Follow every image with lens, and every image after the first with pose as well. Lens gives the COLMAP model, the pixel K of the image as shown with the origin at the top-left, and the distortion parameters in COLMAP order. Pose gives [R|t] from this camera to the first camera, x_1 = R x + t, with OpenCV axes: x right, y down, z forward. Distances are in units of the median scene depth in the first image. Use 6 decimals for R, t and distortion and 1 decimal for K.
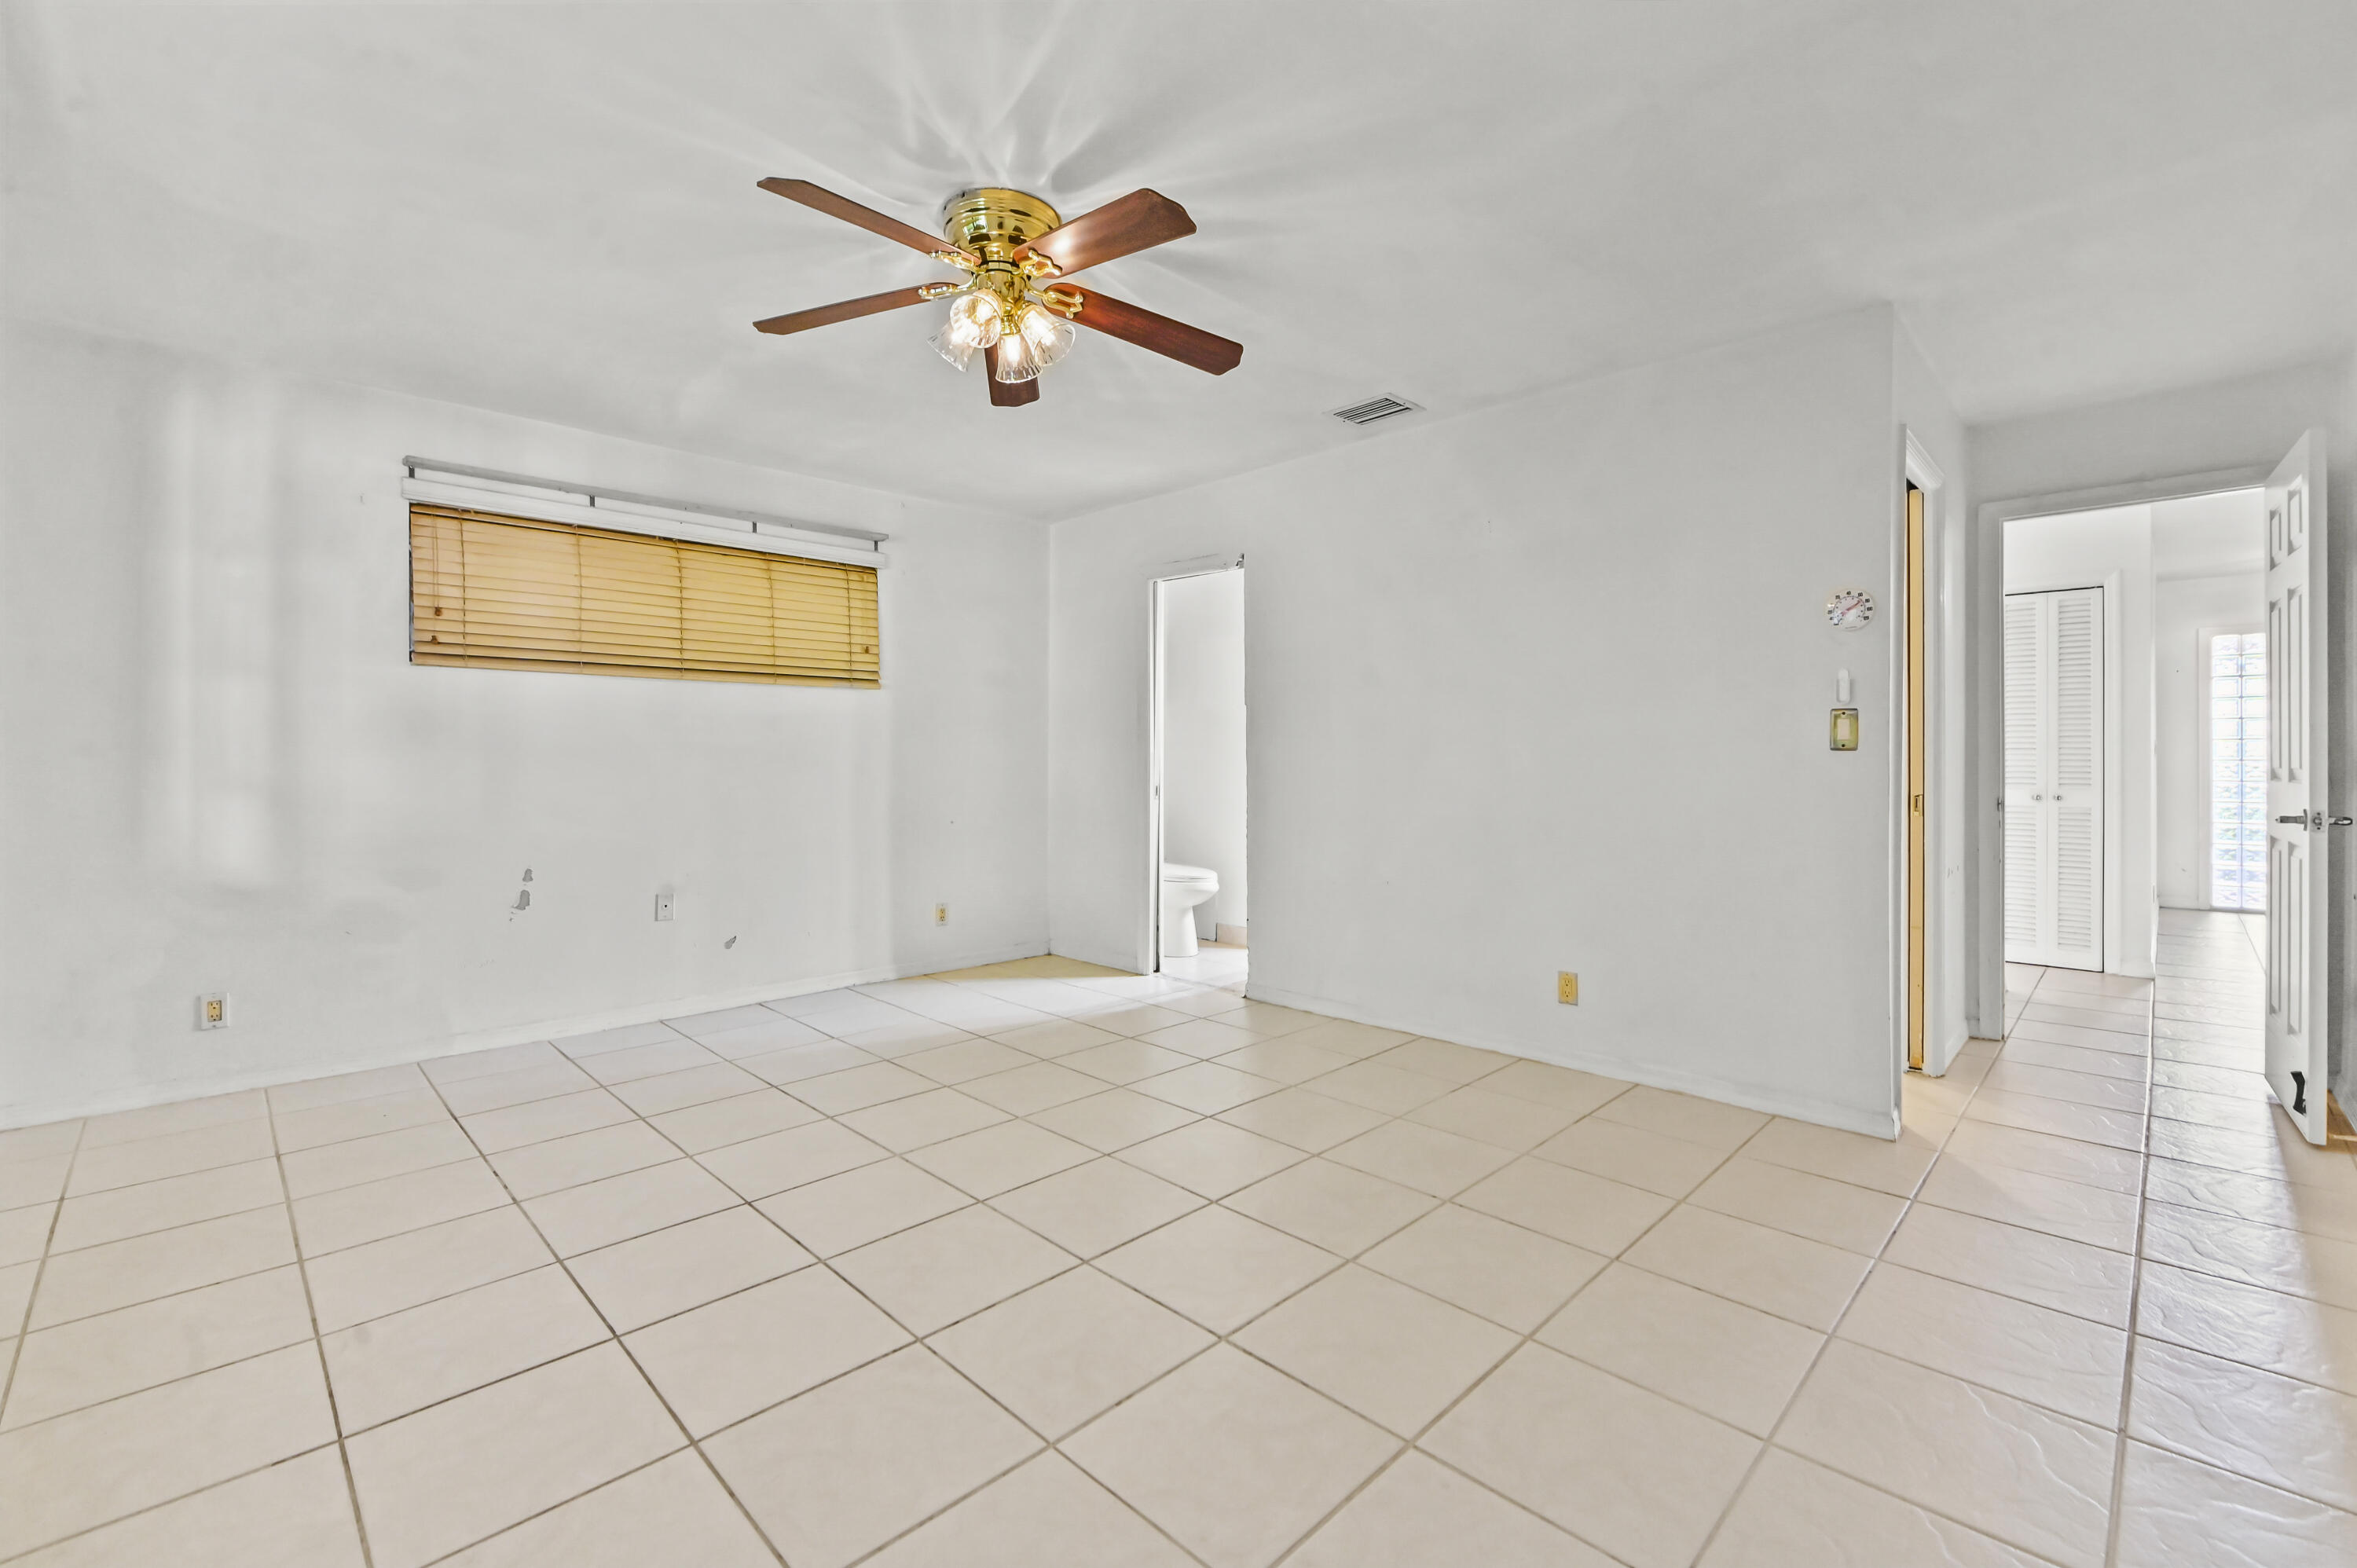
lens RADIAL K [[963.8, 0, 1189.7], [0, 963.8, 754.5], [0, 0, 1]] dist [-0.002601, -0.000391]
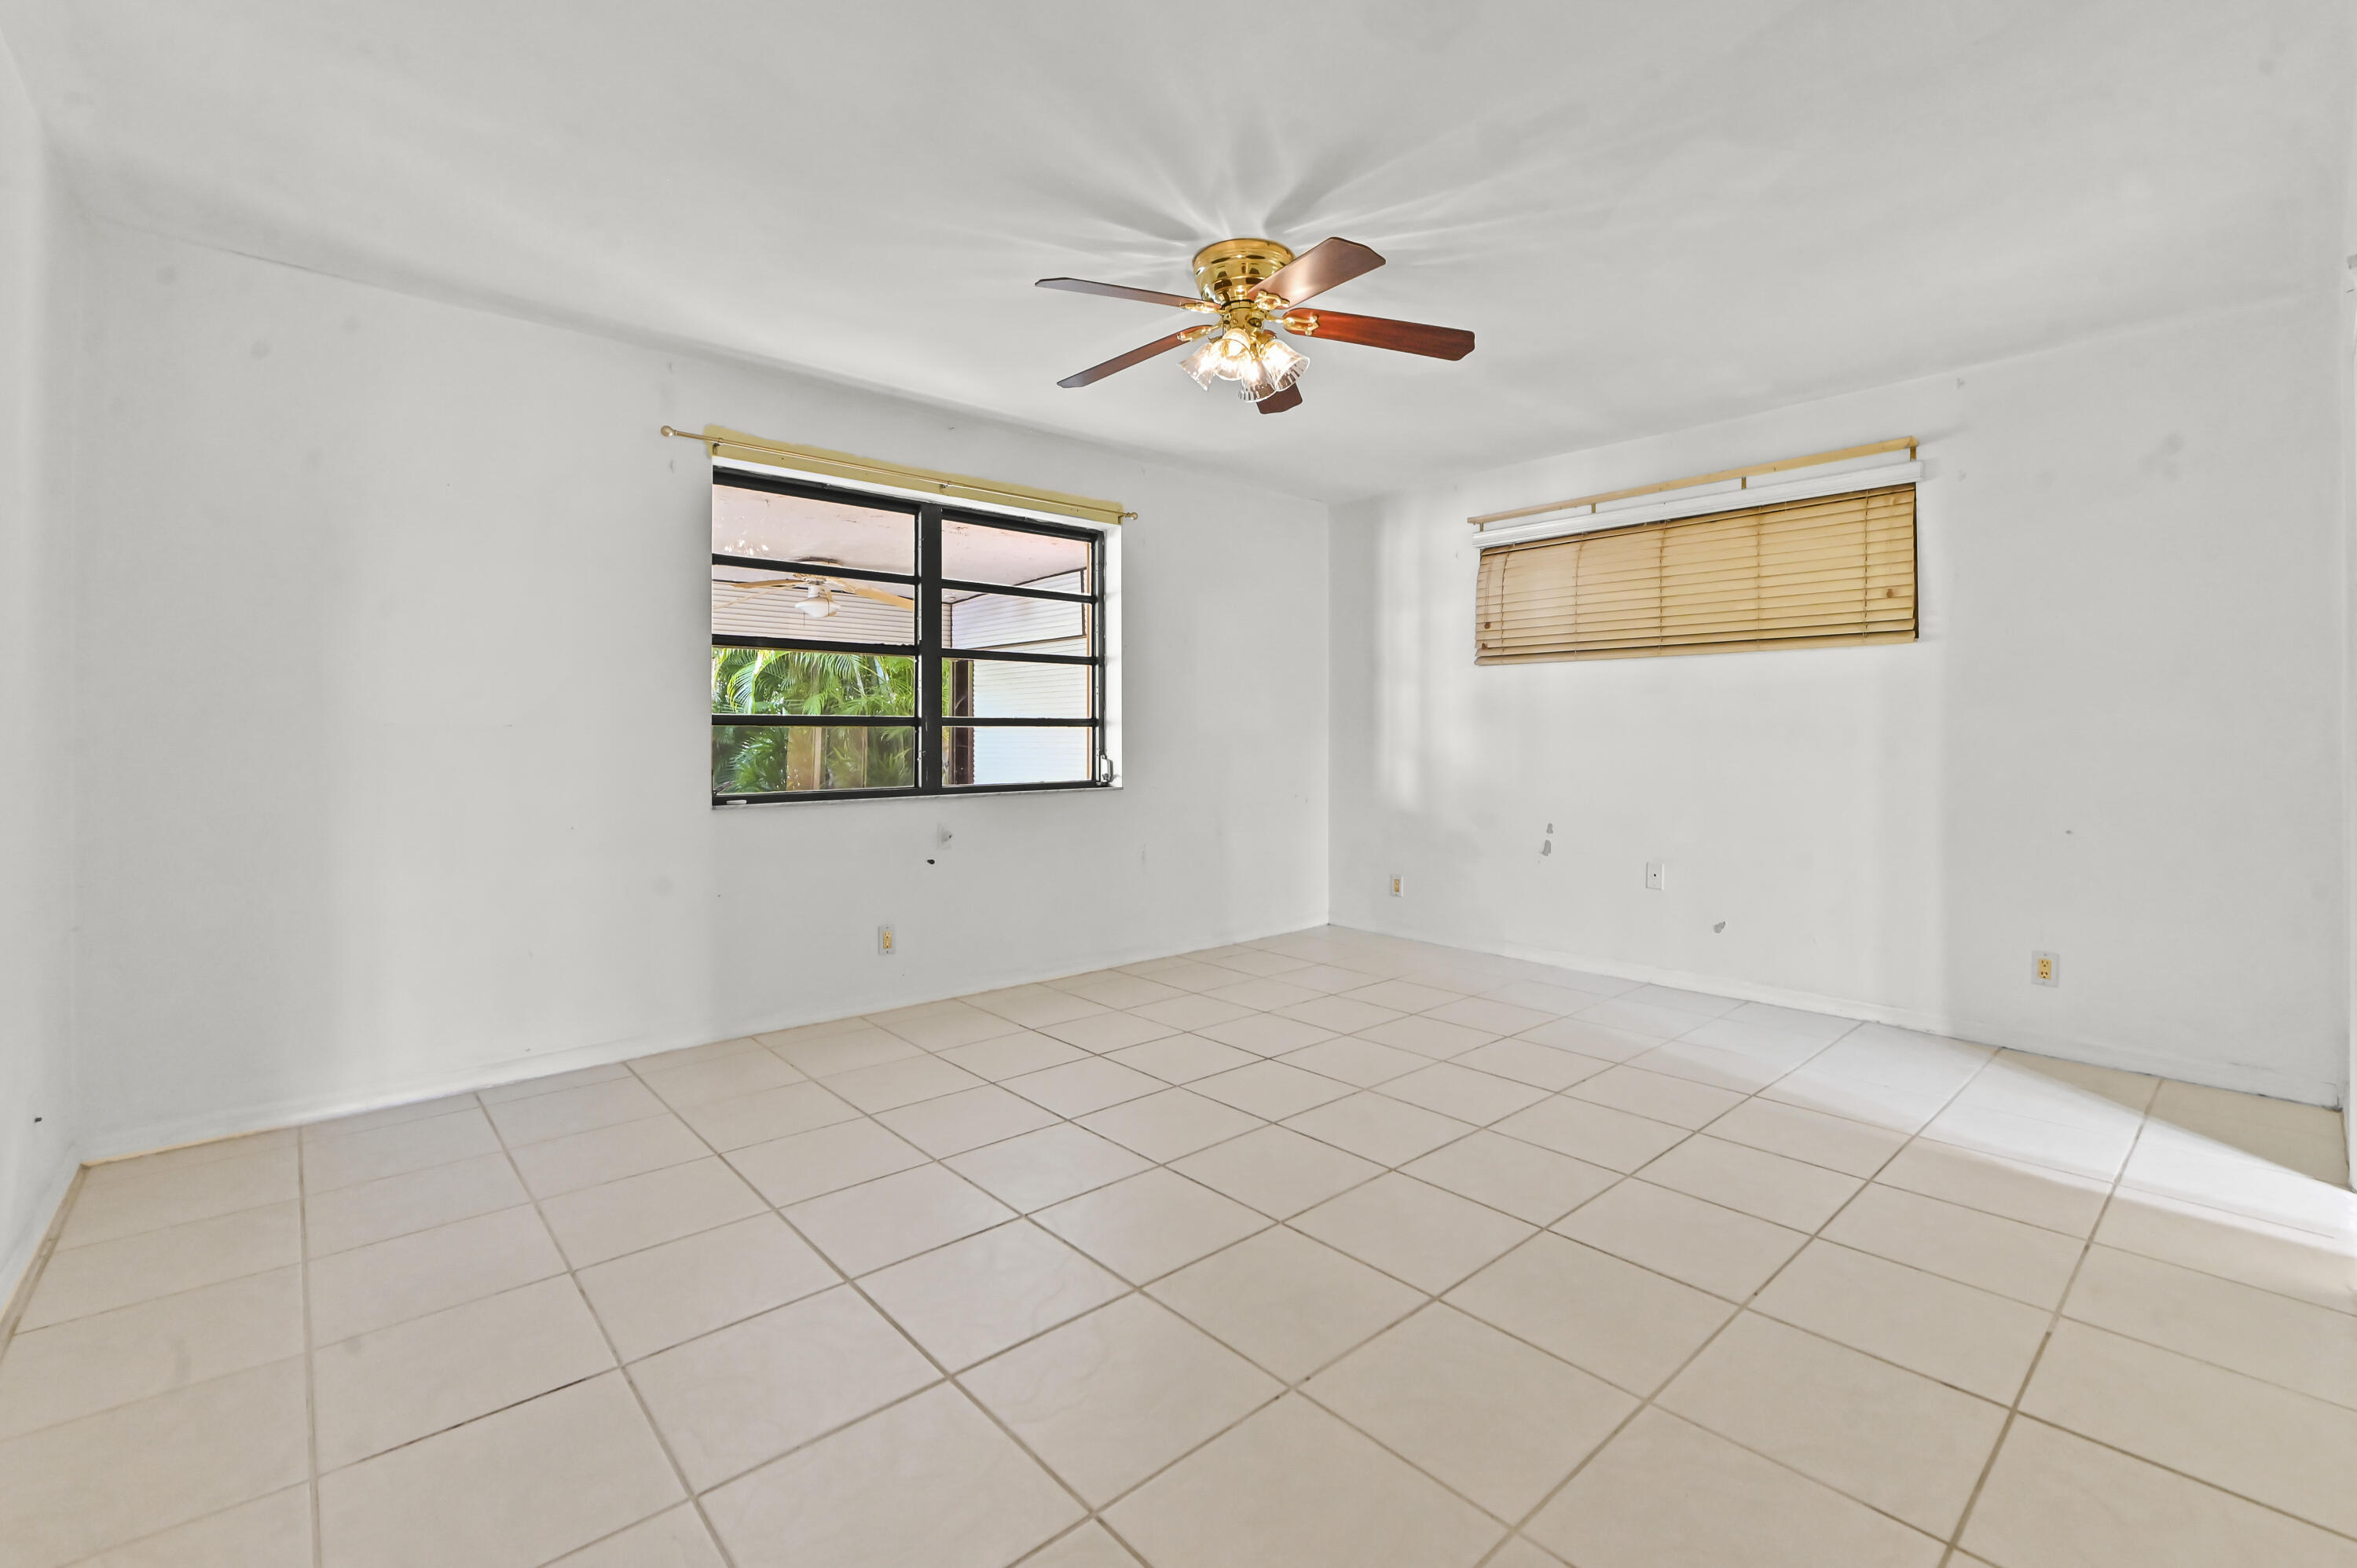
lens RADIAL K [[967.9, 0, 1179.1], [0, 967.9, 734.4], [0, 0, 1]] dist [-0.002839, -0.000297]
pose [[-0.020384, 0.001406, -0.999791, 0.540250], [0.001381, 0.999998, 0.001378, 0.002950], [0.999791, -0.001353, -0.020386, 0.534571]]
